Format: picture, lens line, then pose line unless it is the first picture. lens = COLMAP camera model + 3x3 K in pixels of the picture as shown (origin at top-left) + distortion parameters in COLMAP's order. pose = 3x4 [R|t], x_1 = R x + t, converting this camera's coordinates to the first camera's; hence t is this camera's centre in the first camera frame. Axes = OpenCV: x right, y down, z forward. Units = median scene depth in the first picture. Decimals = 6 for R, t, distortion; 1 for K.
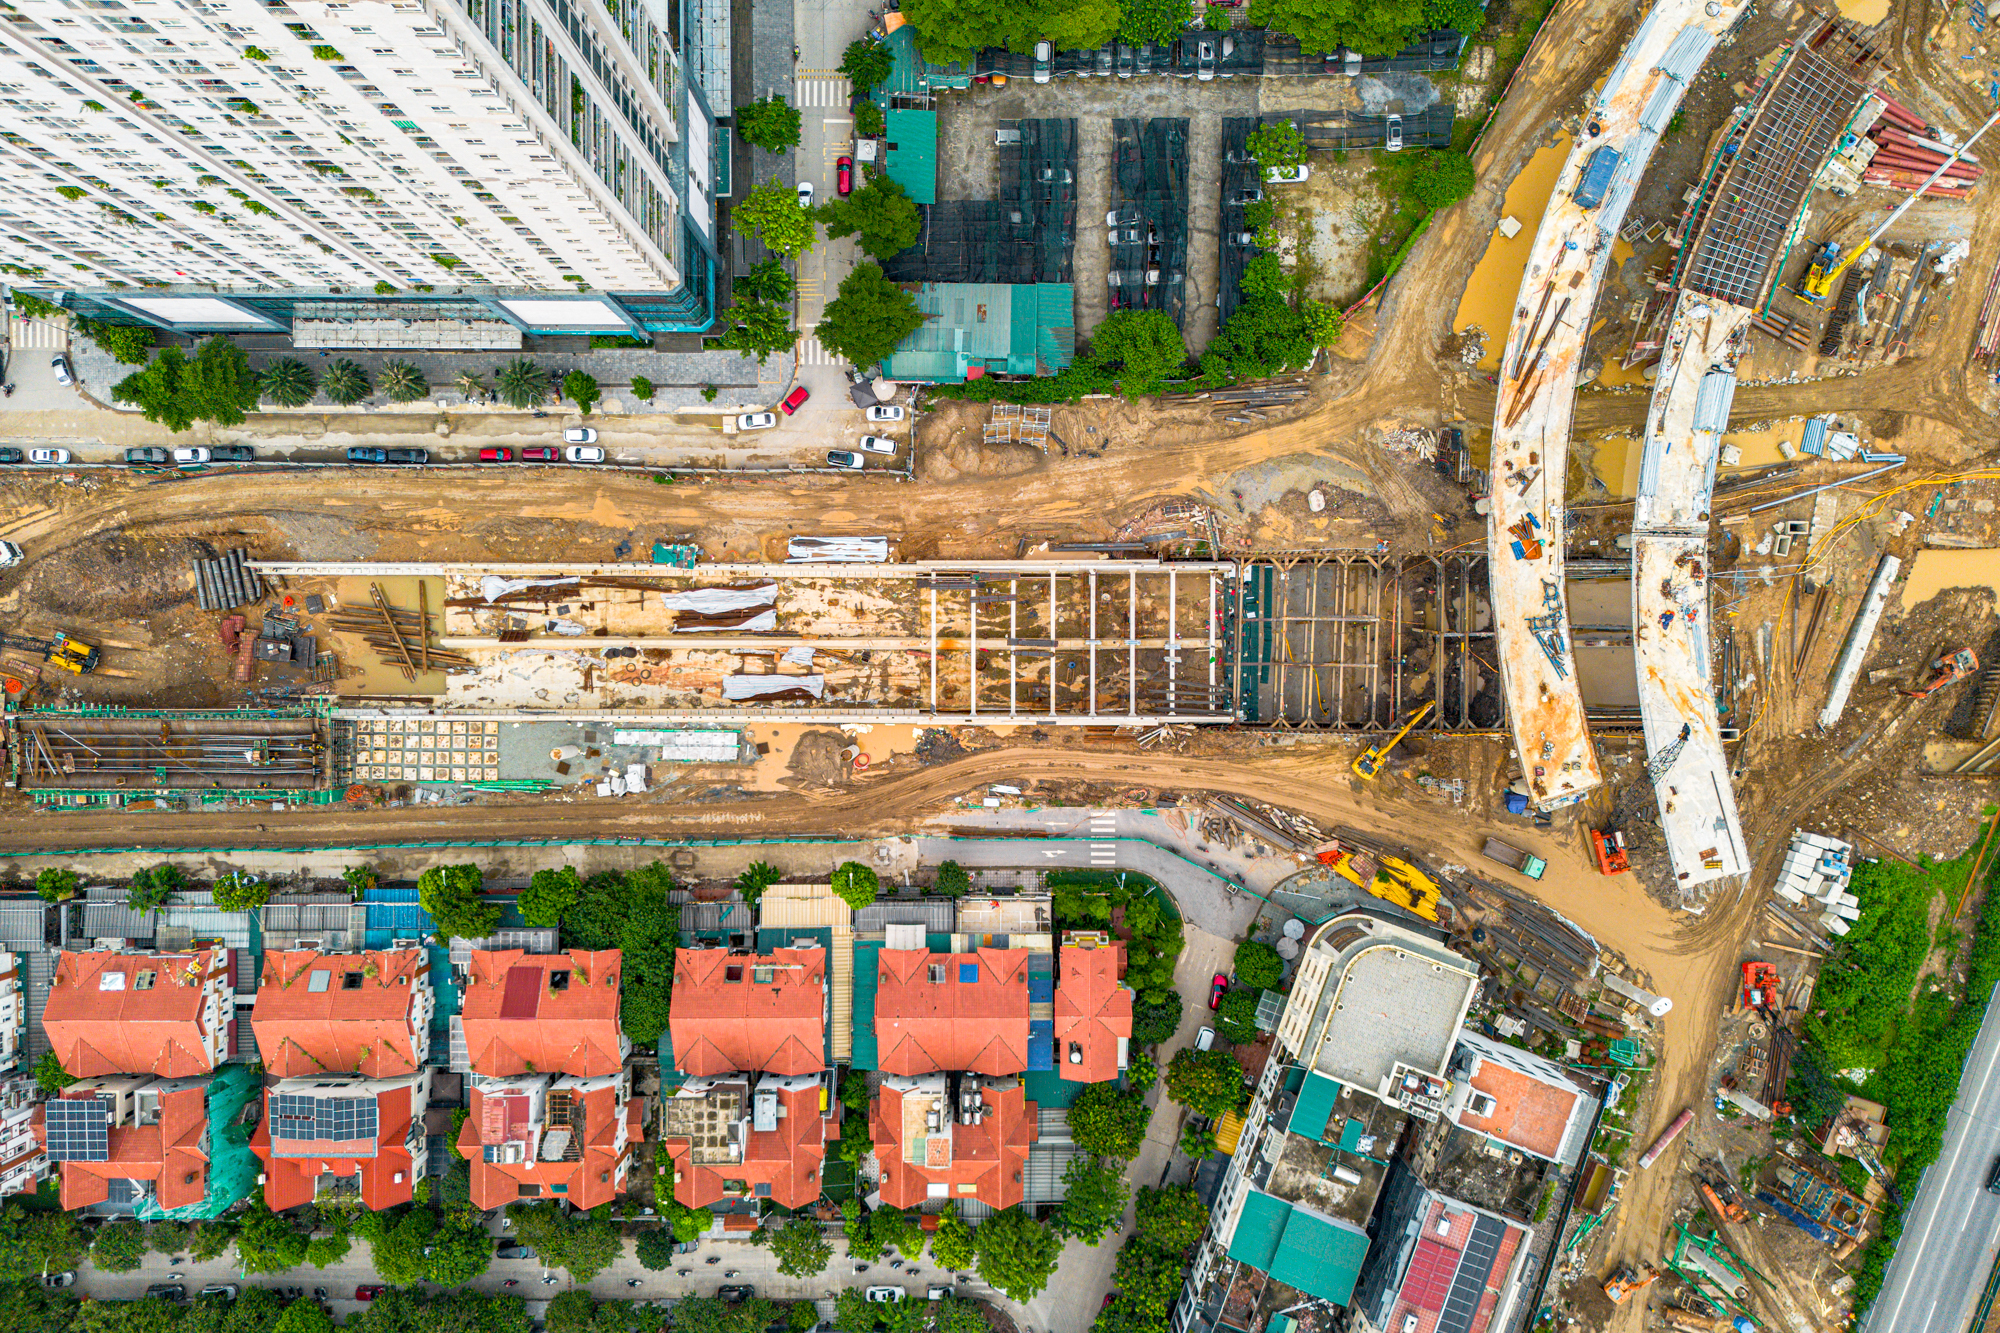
lens RADIAL K [[1452.8, 0, 1000.0], [0, 1452.8, 666.5], [0, 0, 1]] dist [0.093610, -0.100922]
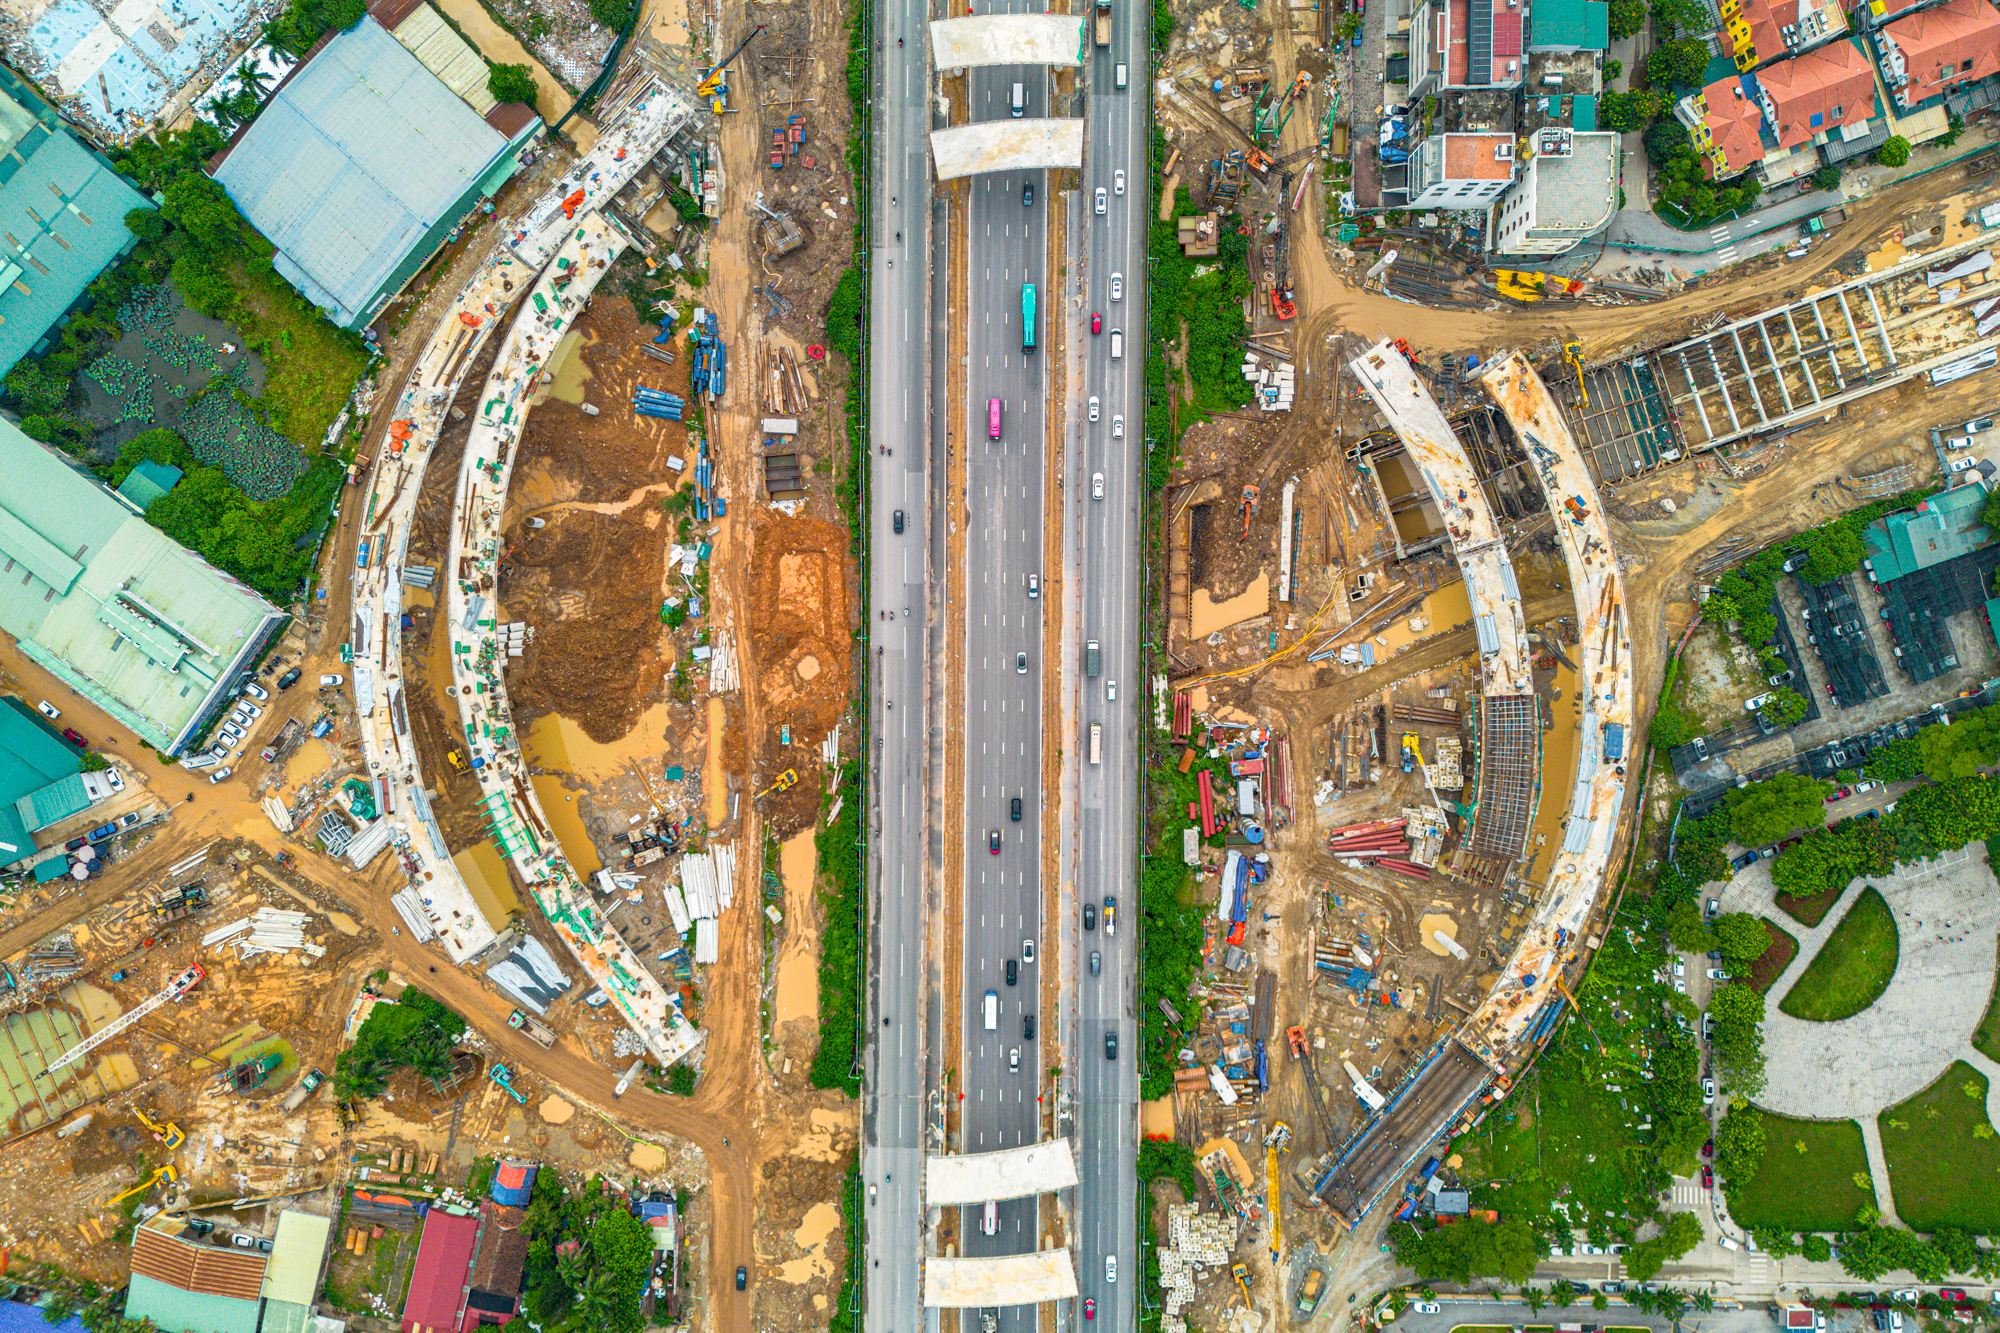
lens RADIAL K [[1421.7, 0, 998.7], [0, 1421.7, 627.5], [0, 0, 1]] dist [0.071812, -0.055489]
pose [[-0.941669, 0.336362, 0.010941, 0.887765], [-0.336532, -0.941368, -0.023924, 0.035665], [0.002253, -0.026210, 0.999654, -0.485005]]
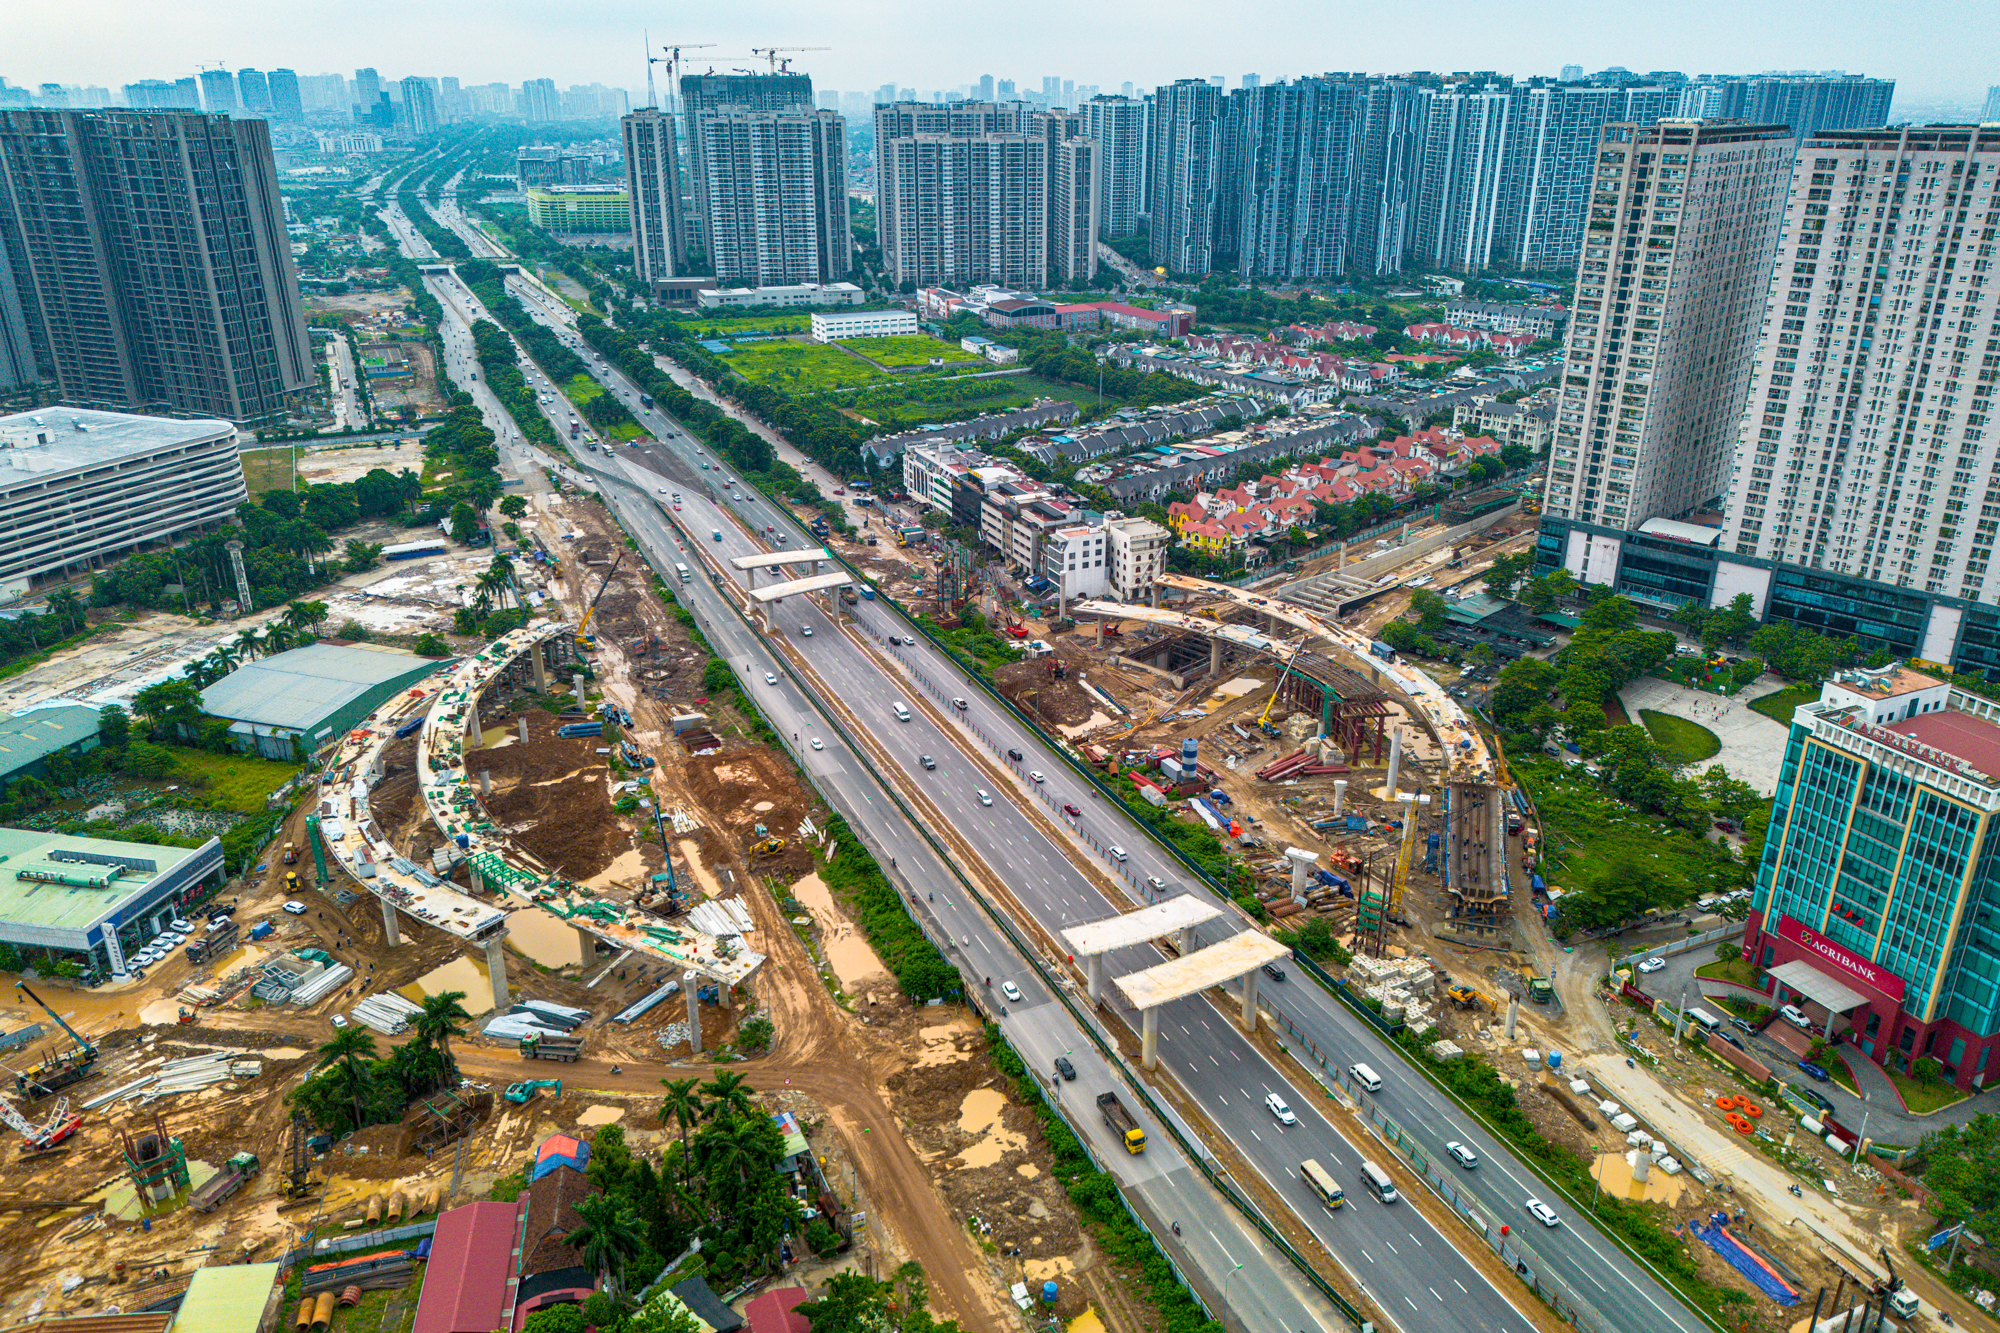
lens RADIAL K [[1452.8, 0, 1000.0], [0, 1452.8, 666.5], [0, 0, 1]] dist [0.093610, -0.100922]
pose [[-0.716079, 0.254076, -0.650136, 1.950108], [-0.697911, -0.277020, 0.660439, -1.207507], [-0.012299, 0.926663, 0.375691, 0.246007]]
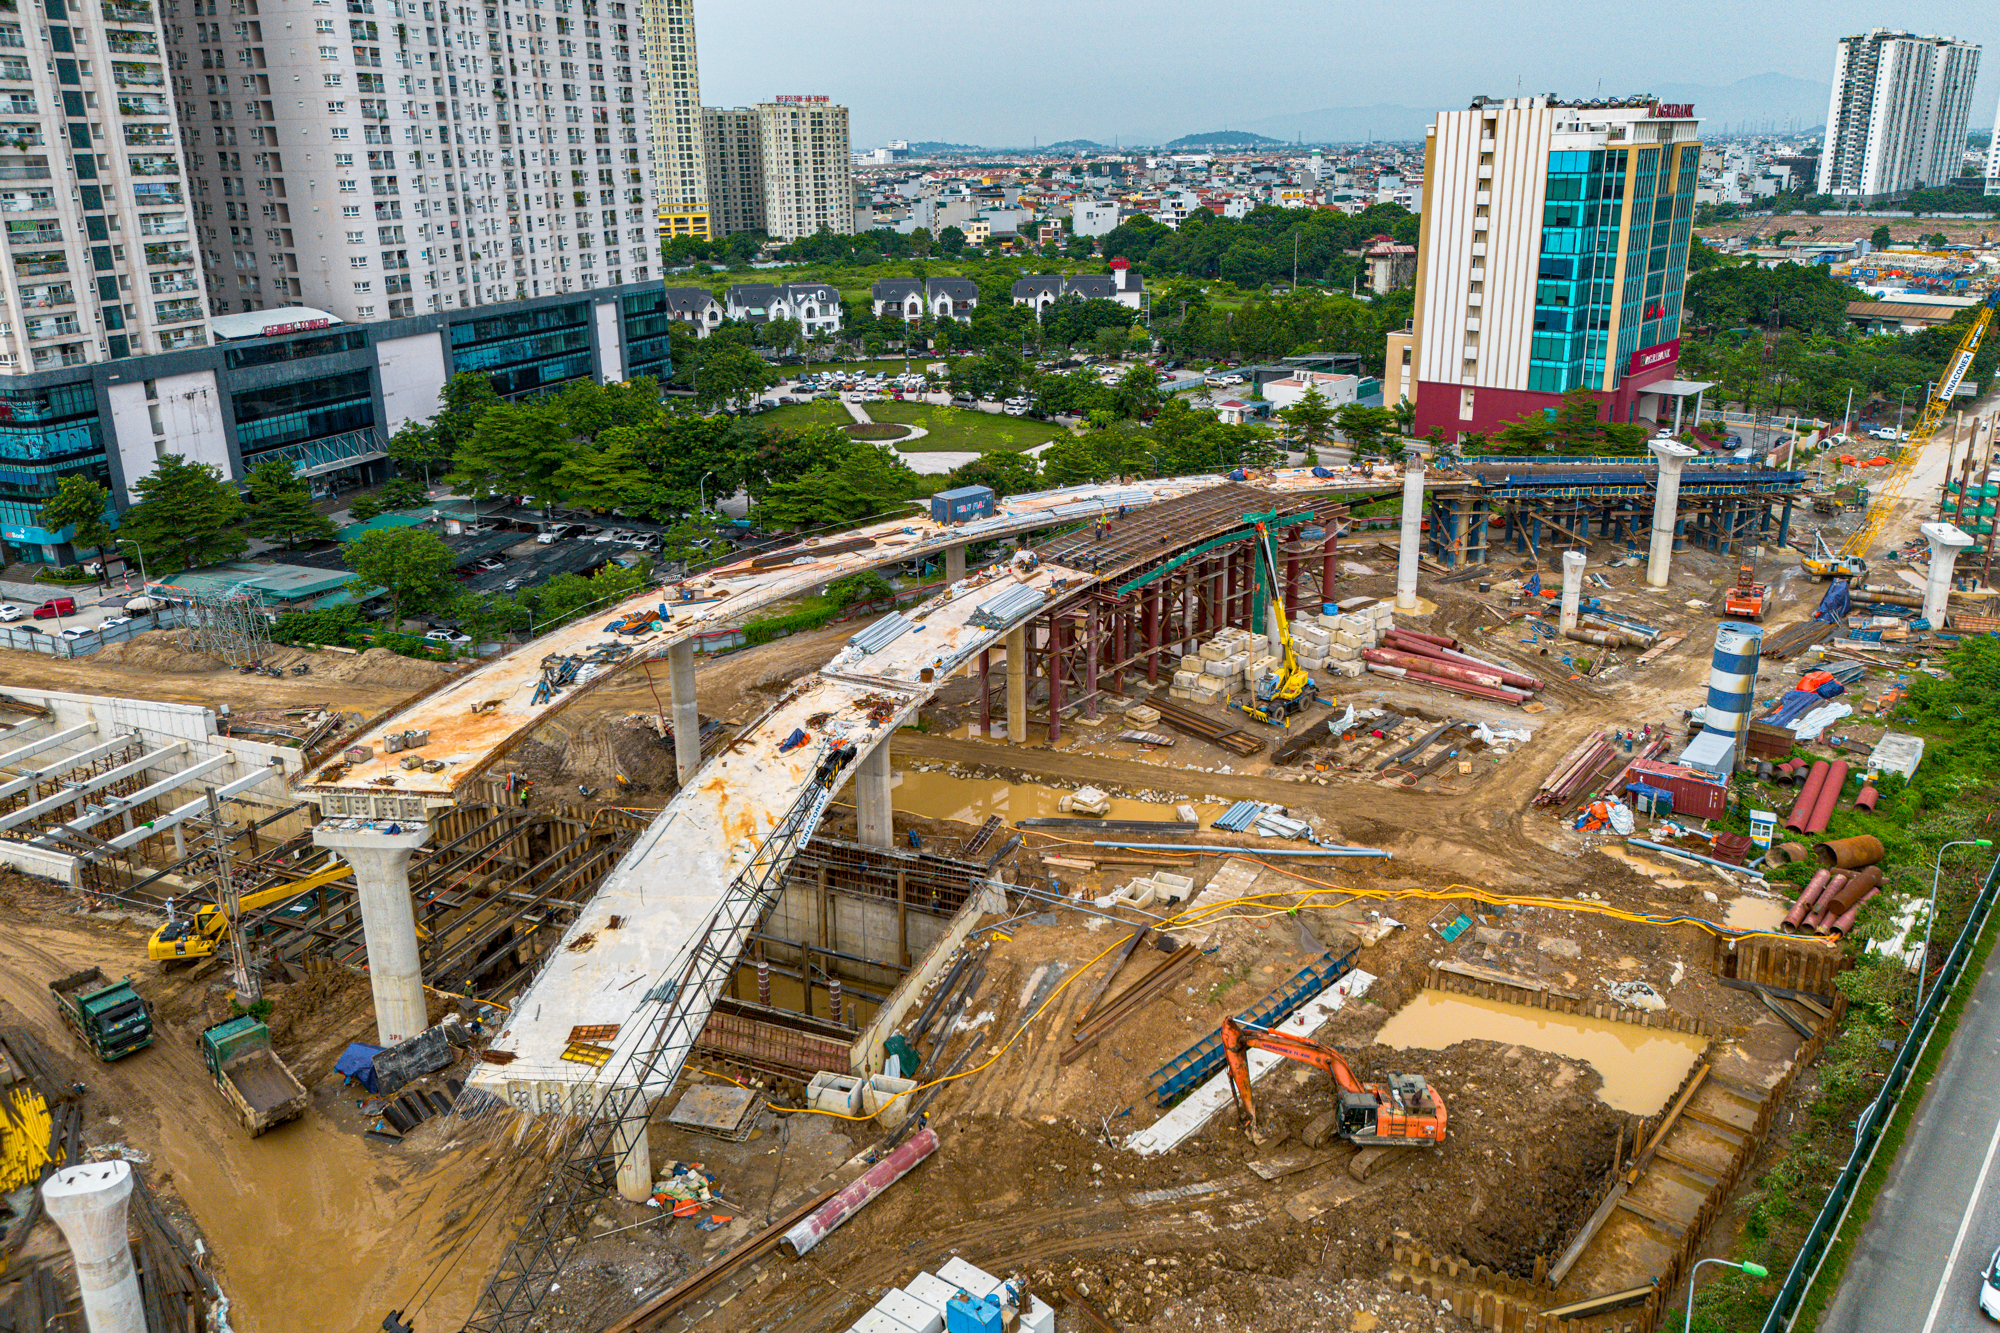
lens RADIAL K [[1454.2, 0, 1000.7], [0, 1454.2, 569.0], [0, 0, 1]] dist [0.031732, -0.002903]
pose [[0.931462, 0.088572, -0.352893, 0.658144], [-0.363704, 0.253056, -0.896483, 0.367298], [0.009898, 0.963389, 0.267926, 0.755643]]
